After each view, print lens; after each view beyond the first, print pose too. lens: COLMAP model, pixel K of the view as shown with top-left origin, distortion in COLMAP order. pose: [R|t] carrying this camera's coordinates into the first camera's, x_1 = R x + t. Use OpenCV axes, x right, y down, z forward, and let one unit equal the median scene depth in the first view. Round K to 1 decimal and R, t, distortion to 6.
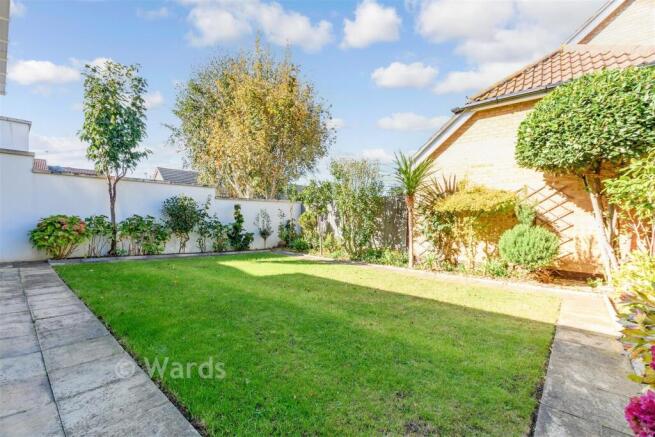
lens RADIAL K [[285.1, 0, 327.2], [0, 285.1, 217.5], [0, 0, 1]] dist [0.001197, 0.000430]
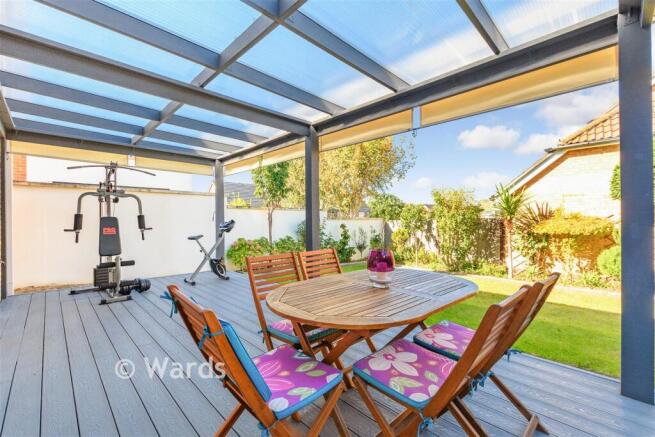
lens RADIAL K [[285.1, 0, 327.6], [0, 285.1, 219.9], [0, 0, 1]] dist [0.001197, 0.000430]
pose [[0.996915, -0.010911, -0.077726, -0.388339], [0.010277, 0.999911, -0.008555, -0.071900], [0.077812, 0.007730, 0.996938, -0.282753]]
